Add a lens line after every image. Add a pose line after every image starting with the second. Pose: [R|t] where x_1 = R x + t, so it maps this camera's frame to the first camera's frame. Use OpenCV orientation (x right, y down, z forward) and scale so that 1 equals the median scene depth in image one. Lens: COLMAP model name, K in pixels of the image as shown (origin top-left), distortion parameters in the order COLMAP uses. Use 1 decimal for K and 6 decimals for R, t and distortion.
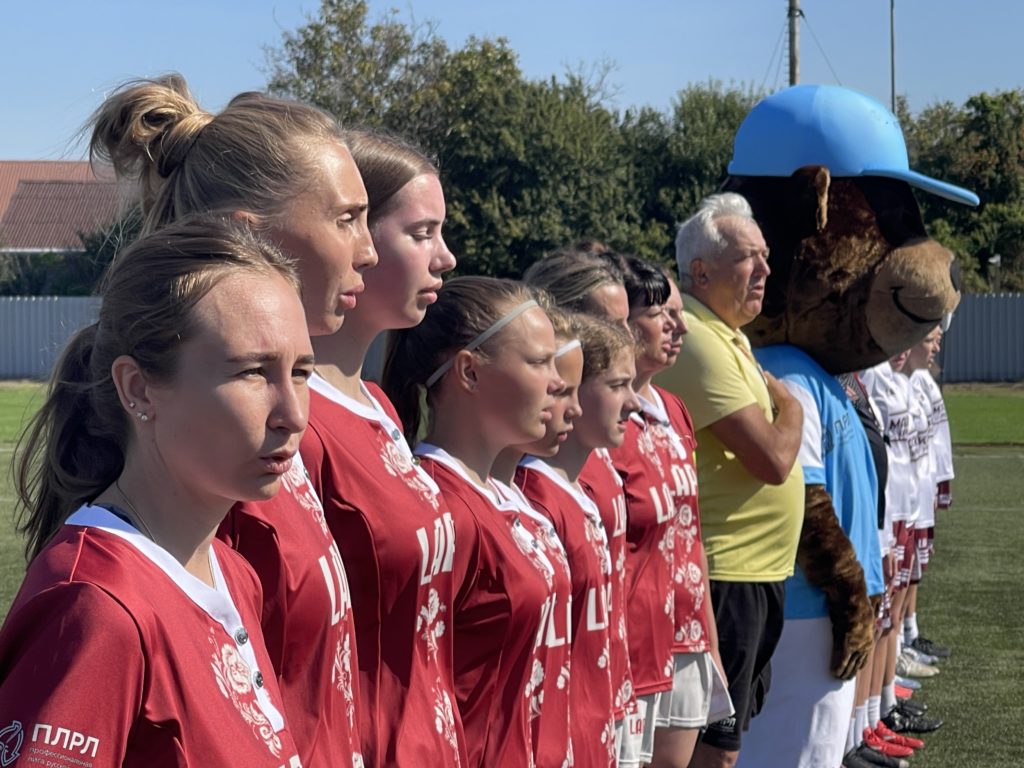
lens RADIAL K [[3026.9, 0, 511.8], [0, 3026.9, 389.7], [0, 0, 1]] dist [0.443682, 0.000000]
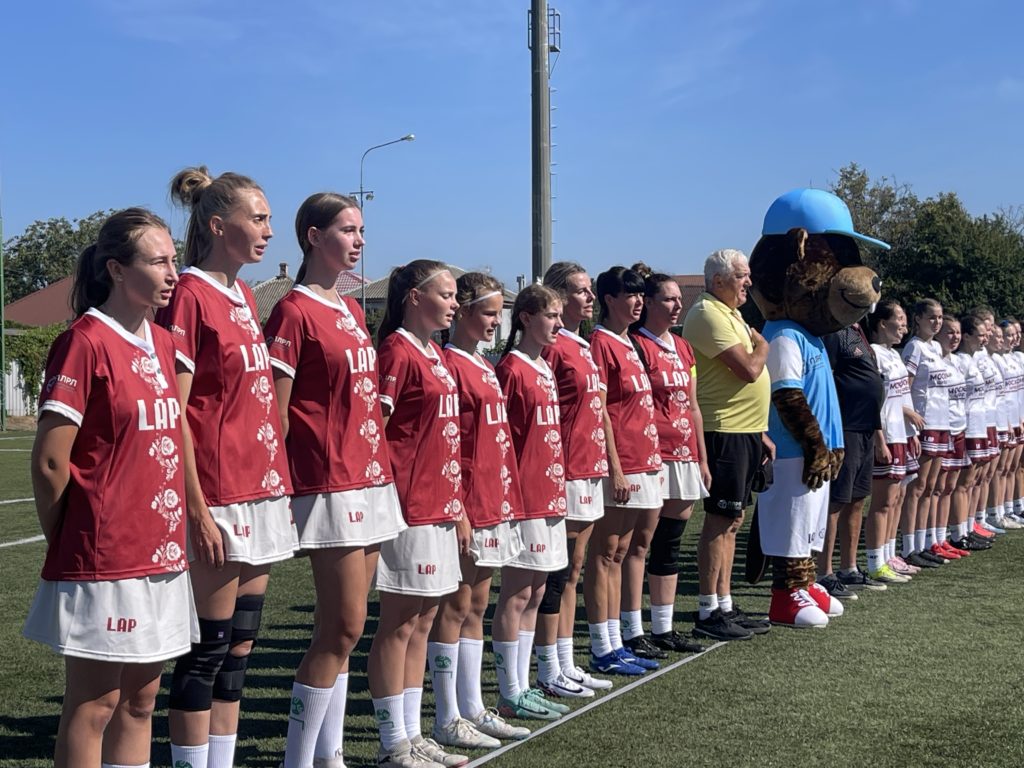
lens RADIAL K [[1818.9, 0, 511.0], [0, 1818.9, 384.8], [0, 0, 1]] dist [-0.047131, 0.000000]
pose [[0.967380, -0.012560, -0.253018, 0.213152], [0.008653, 0.999826, -0.016551, 0.044790], [0.253182, 0.013822, 0.967320, -0.177104]]
